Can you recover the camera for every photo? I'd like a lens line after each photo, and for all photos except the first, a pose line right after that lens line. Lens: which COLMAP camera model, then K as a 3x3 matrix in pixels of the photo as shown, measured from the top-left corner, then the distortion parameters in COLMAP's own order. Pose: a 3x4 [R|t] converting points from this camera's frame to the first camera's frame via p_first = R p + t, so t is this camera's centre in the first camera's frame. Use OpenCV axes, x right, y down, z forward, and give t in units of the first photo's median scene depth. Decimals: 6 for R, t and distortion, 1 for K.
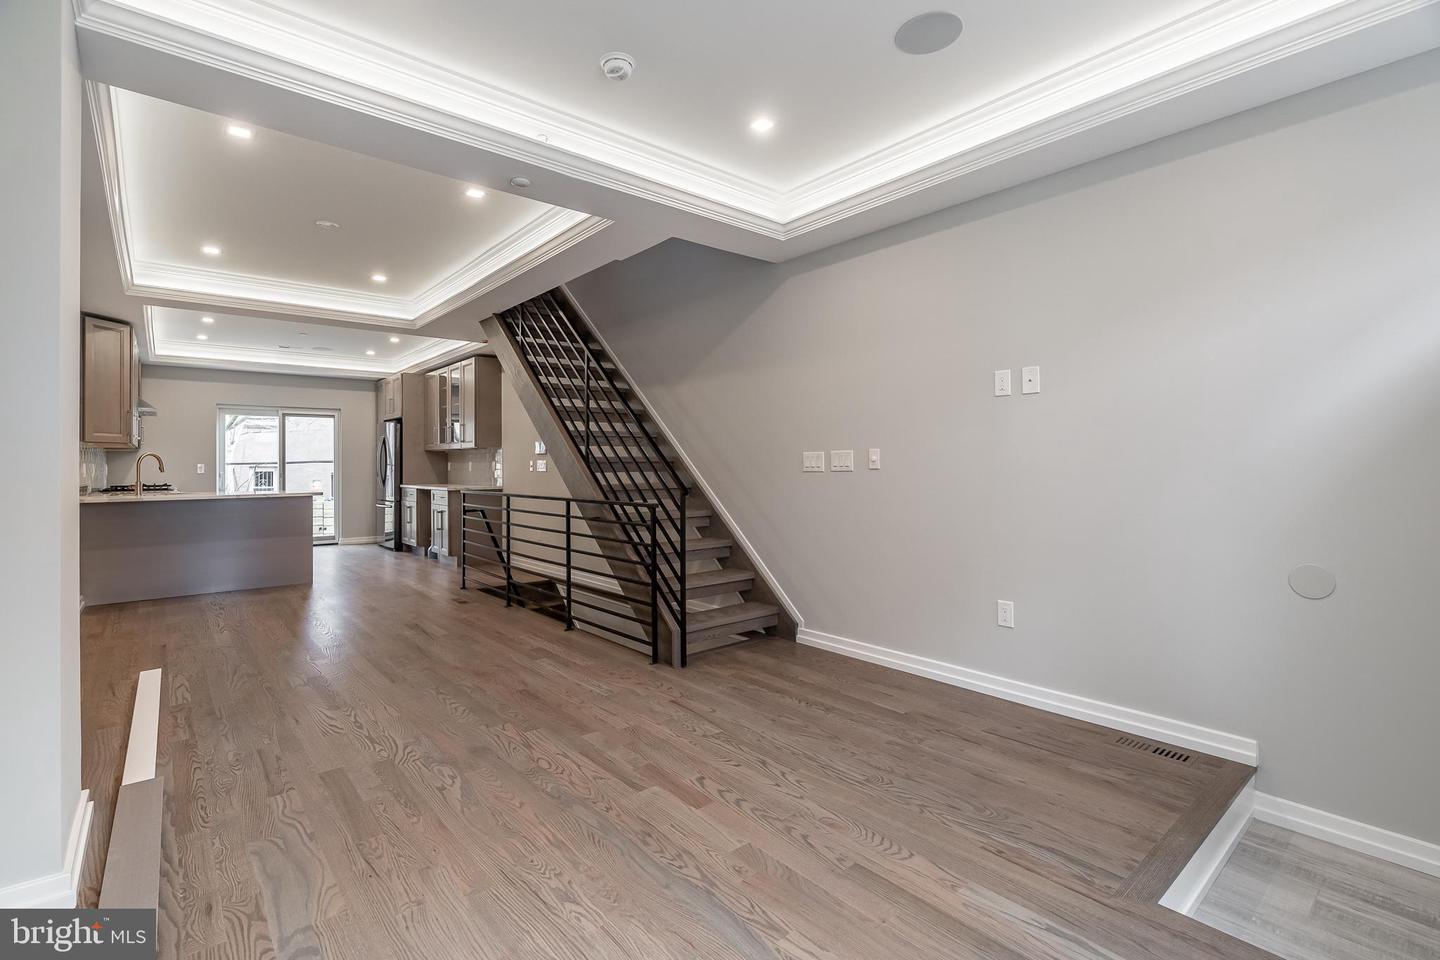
lens RADIAL K [[659.7, 0, 717.8], [0, 659.7, 462.6], [0, 0, 1]] dist [-0.002617, 0.000137]
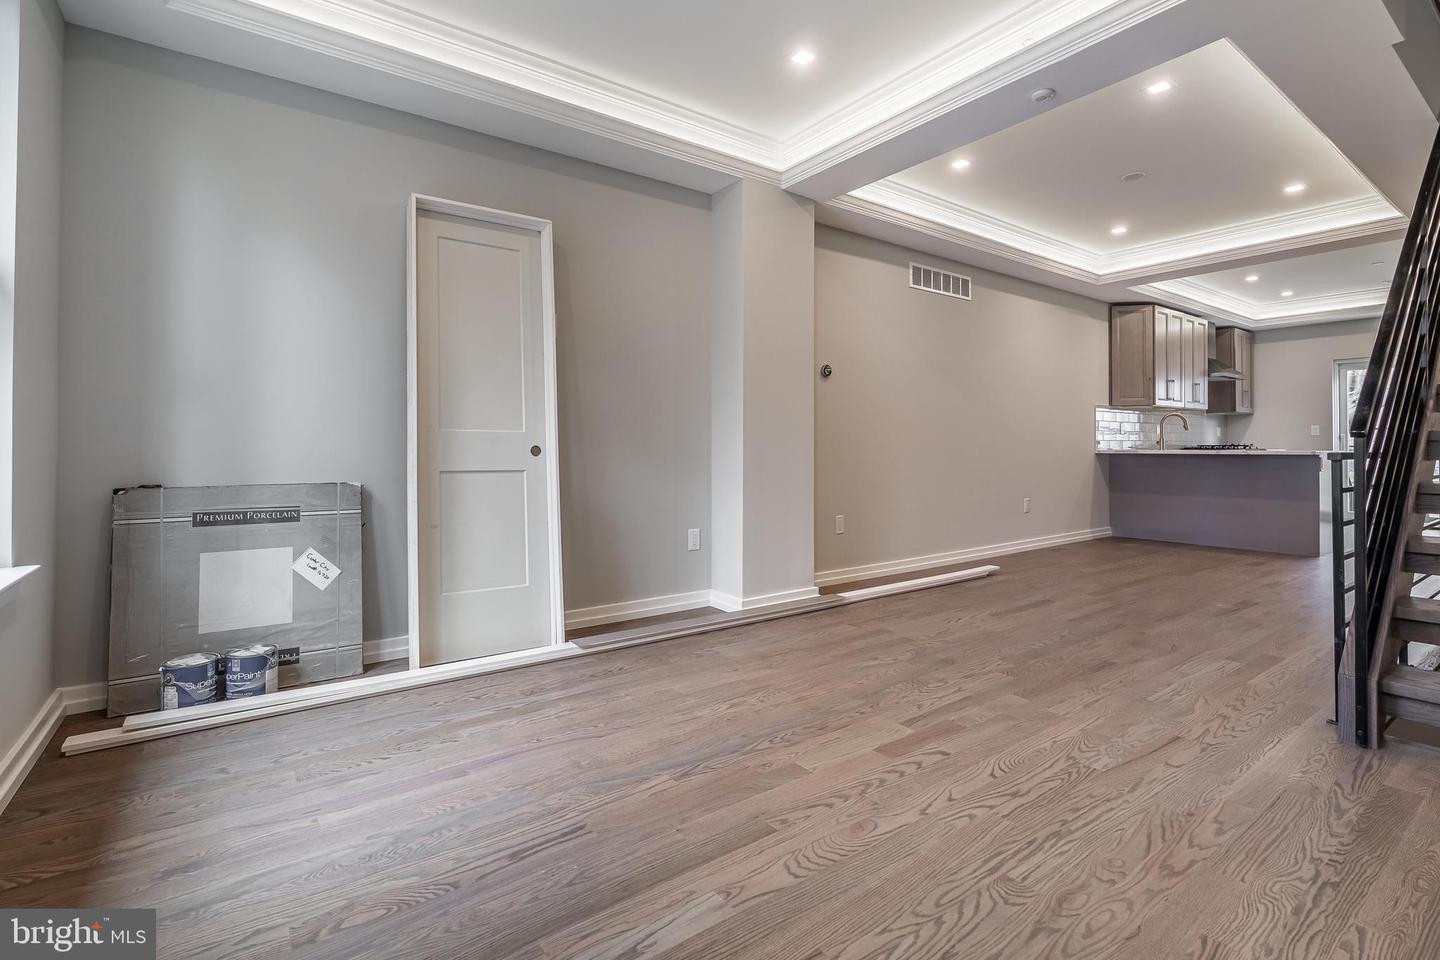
lens RADIAL K [[671.6, 0, 721.9], [0, 671.6, 444.8], [0, 0, 1]] dist [-0.002903, -0.000469]
pose [[-0.073376, 0.003413, -0.997299, 0.798135], [0.006229, 0.999976, 0.002964, 0.072899], [0.997285, -0.005995, -0.073395, 0.729098]]
